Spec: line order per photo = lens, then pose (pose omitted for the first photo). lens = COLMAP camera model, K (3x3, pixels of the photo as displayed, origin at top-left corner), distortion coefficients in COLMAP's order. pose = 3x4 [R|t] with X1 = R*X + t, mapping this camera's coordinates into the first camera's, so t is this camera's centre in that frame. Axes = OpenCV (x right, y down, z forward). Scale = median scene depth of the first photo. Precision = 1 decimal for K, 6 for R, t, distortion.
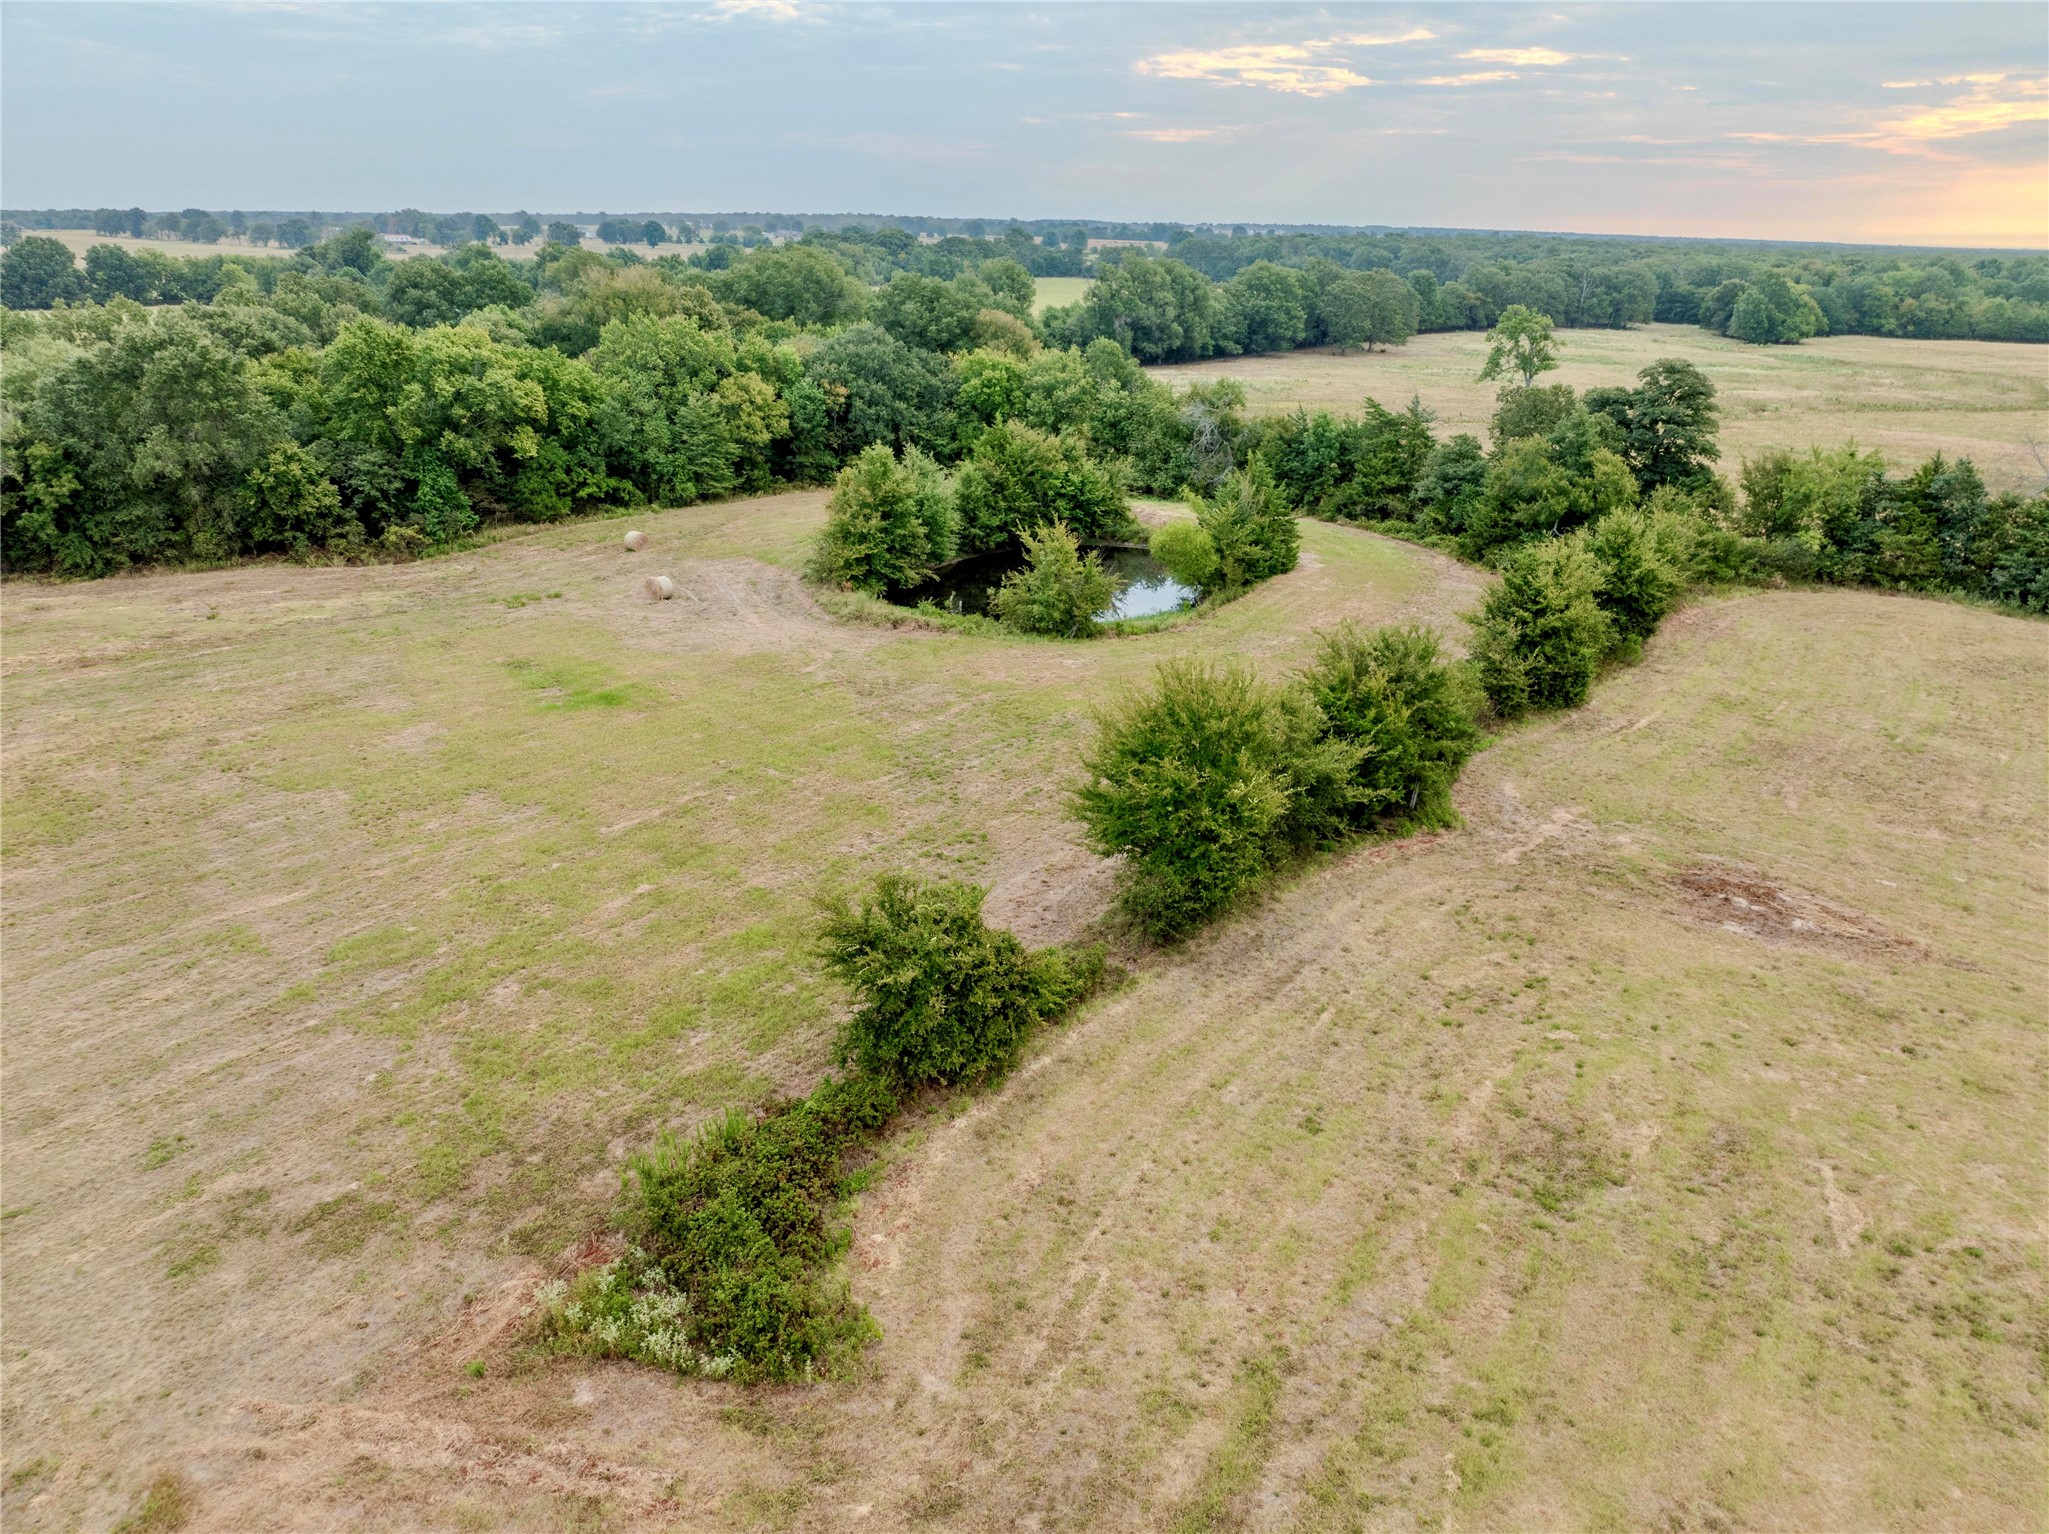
lens RADIAL K [[1447.6, 0, 1028.0], [0, 1447.6, 768.8], [0, 0, 1]] dist [-0.057830, 0.030723]
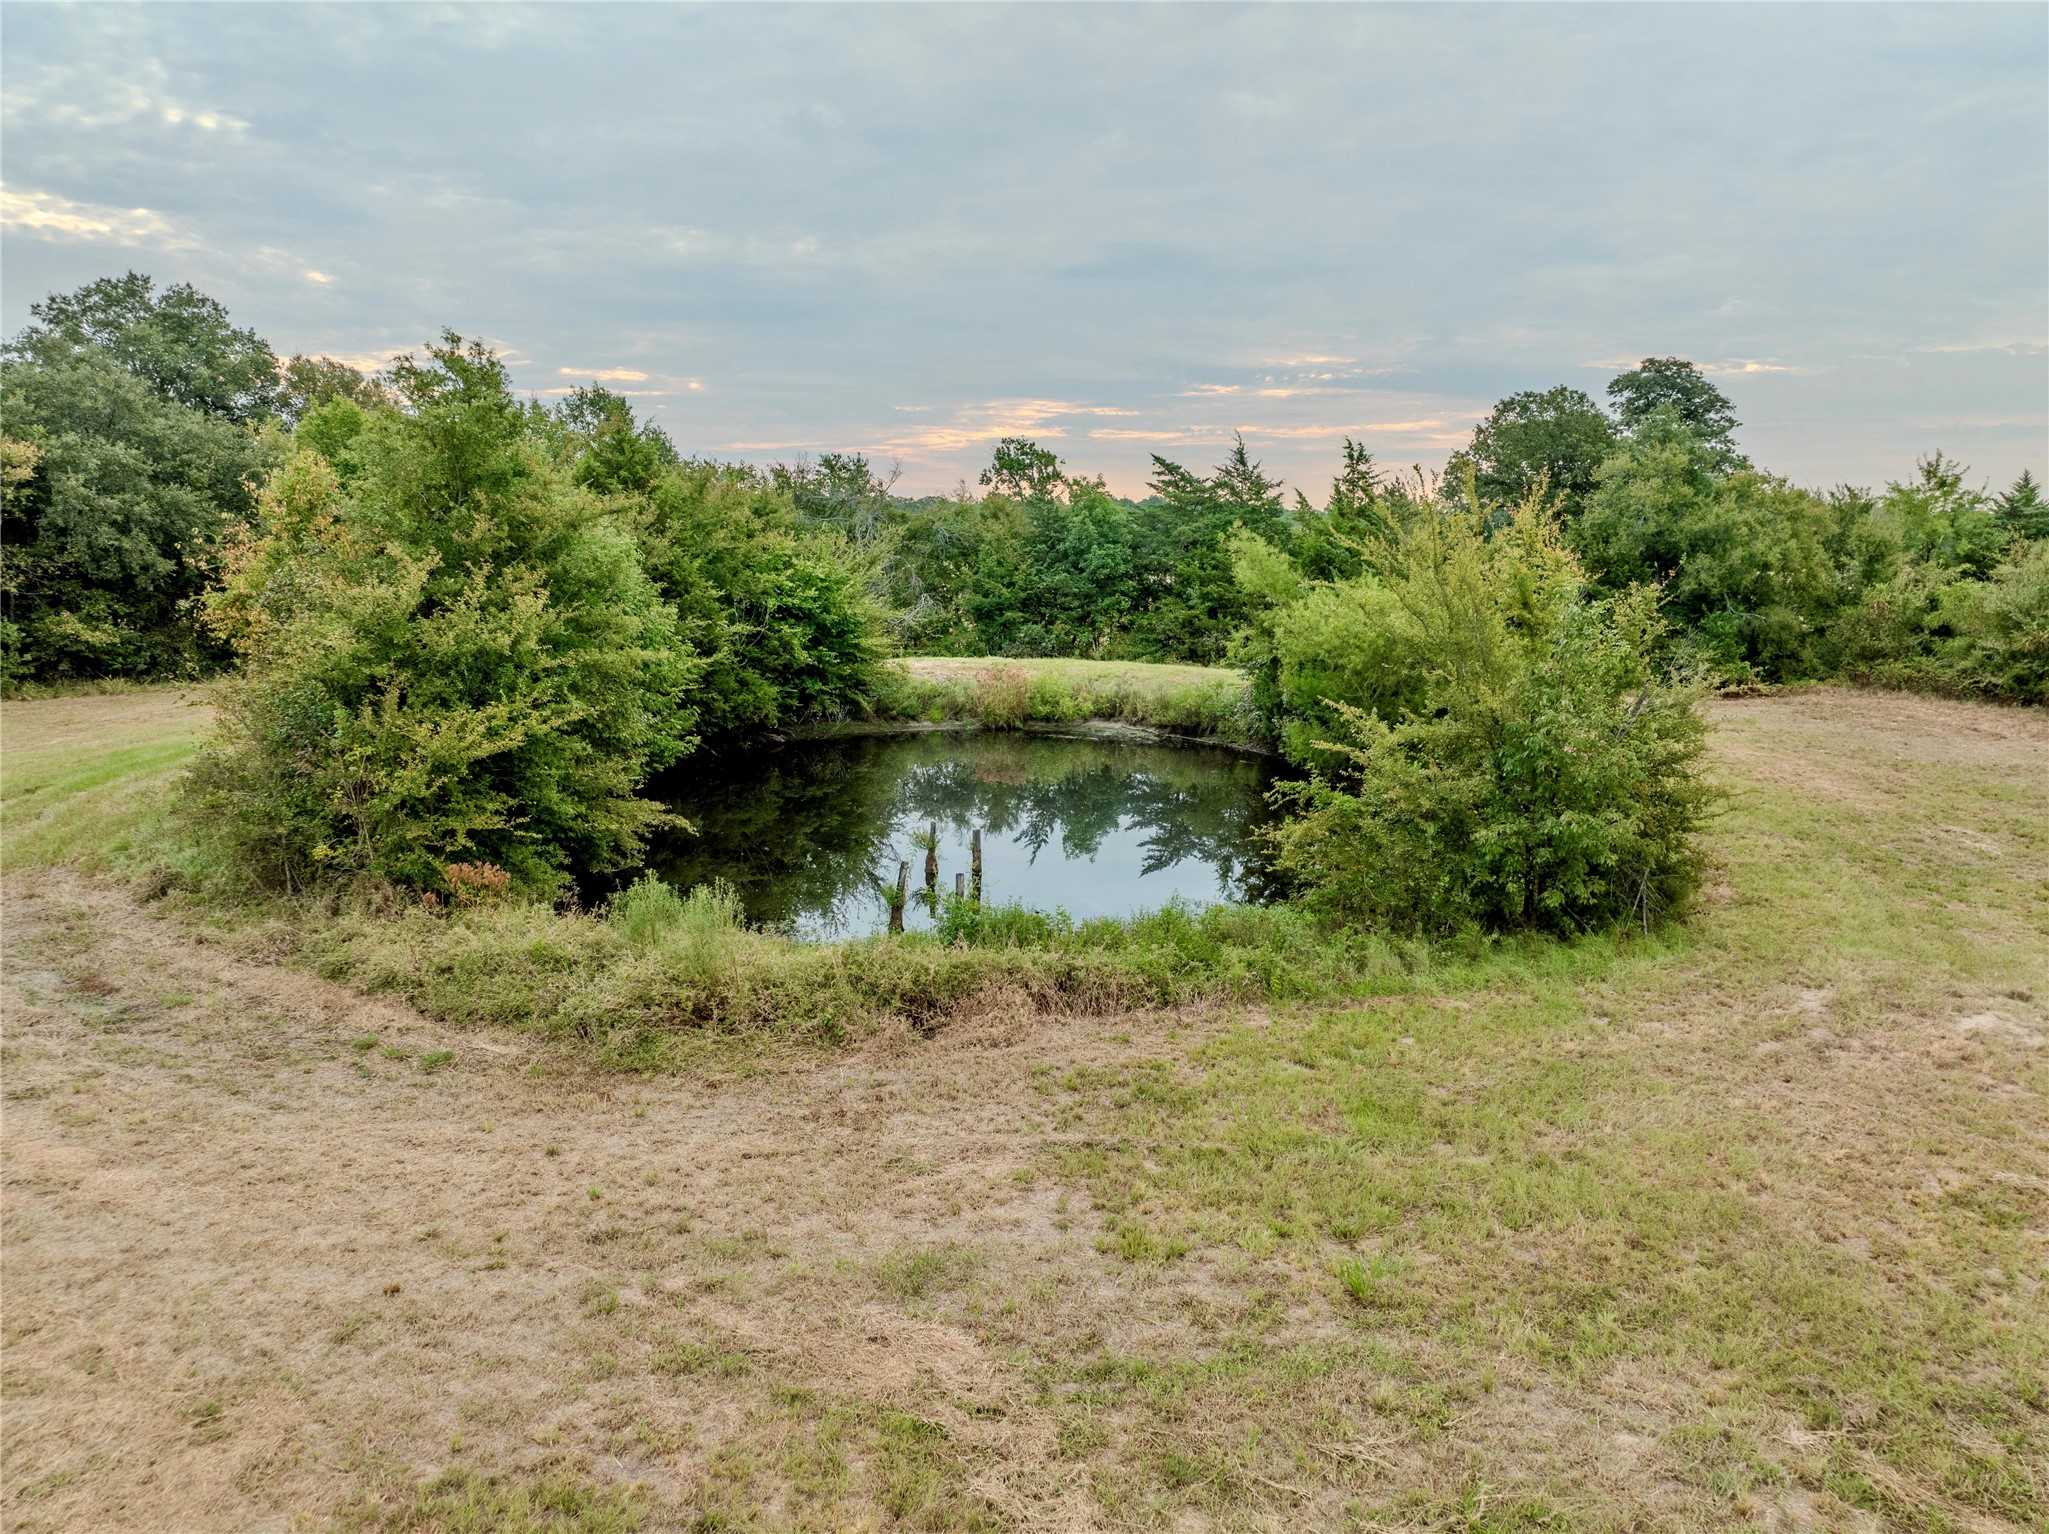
lens RADIAL K [[1421.7, 0, 1002.8], [0, 1421.7, 803.0], [0, 0, 1]] dist [-0.029040, -0.002435]
pose [[0.830484, -0.108886, 0.546296, -0.155558], [0.199247, 0.973893, -0.108784, -0.088372], [-0.520189, 0.199191, 0.830498, 0.690044]]
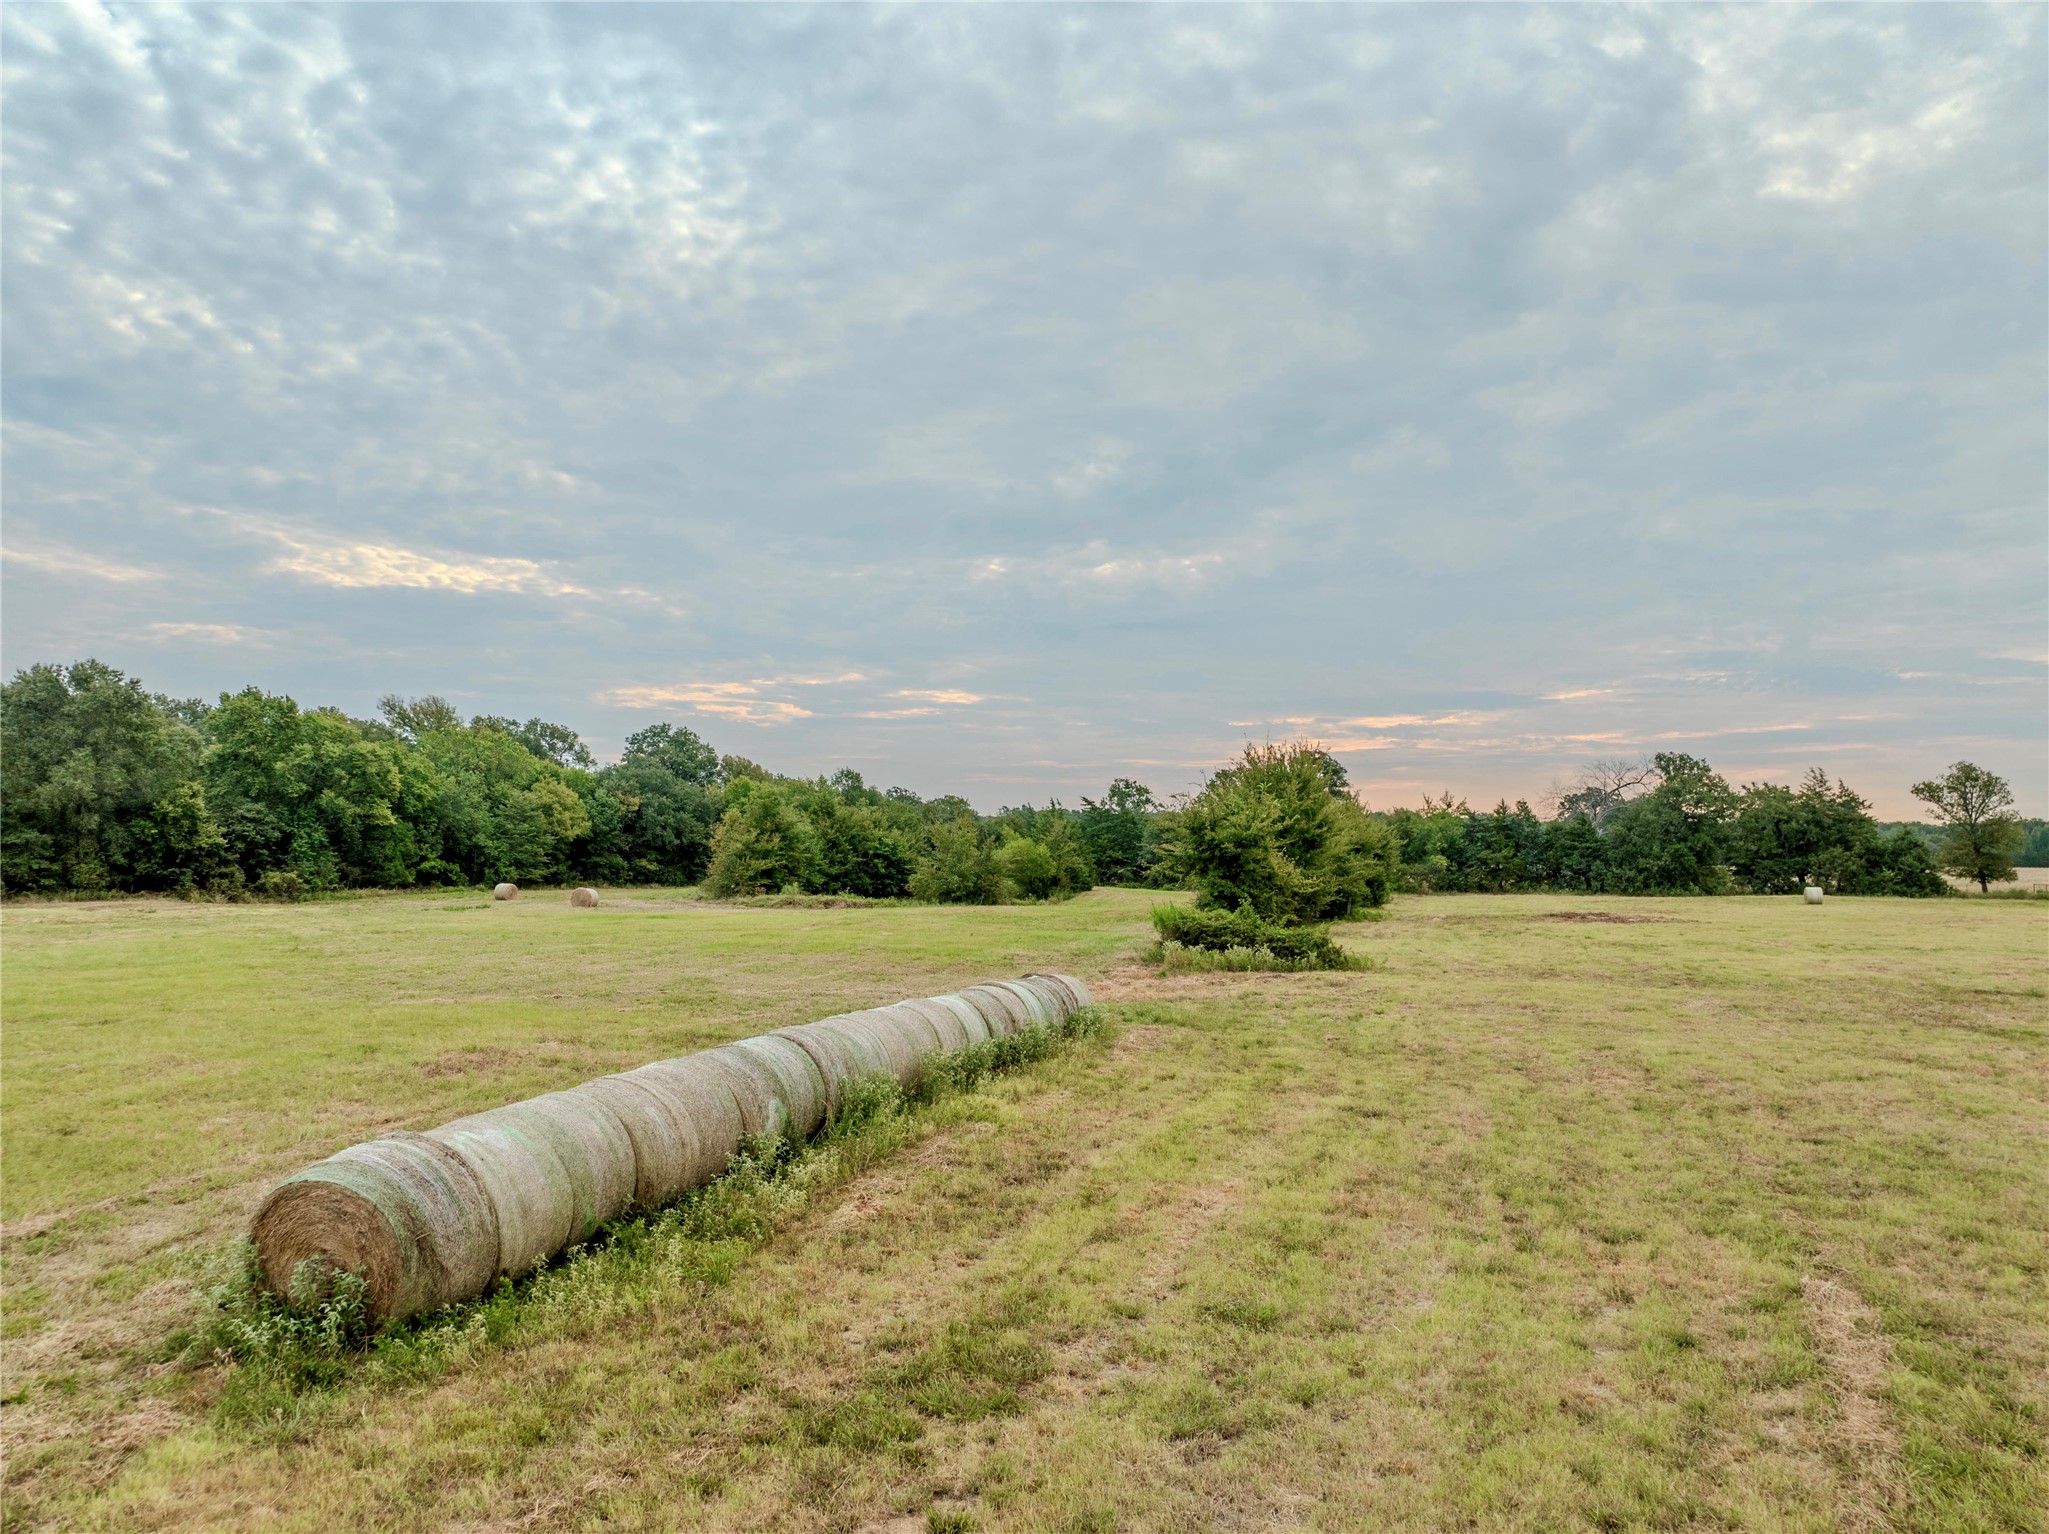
lens RADIAL K [[1448.0, 0, 1024.5], [0, 1448.0, 767.0], [0, 0, 1]] dist [-0.035478, -0.008405]
pose [[0.935889, 0.014710, 0.351989, -0.298897], [0.127133, 0.917701, -0.376381, 0.217497], [-0.328557, 0.397000, 0.856996, -0.091359]]
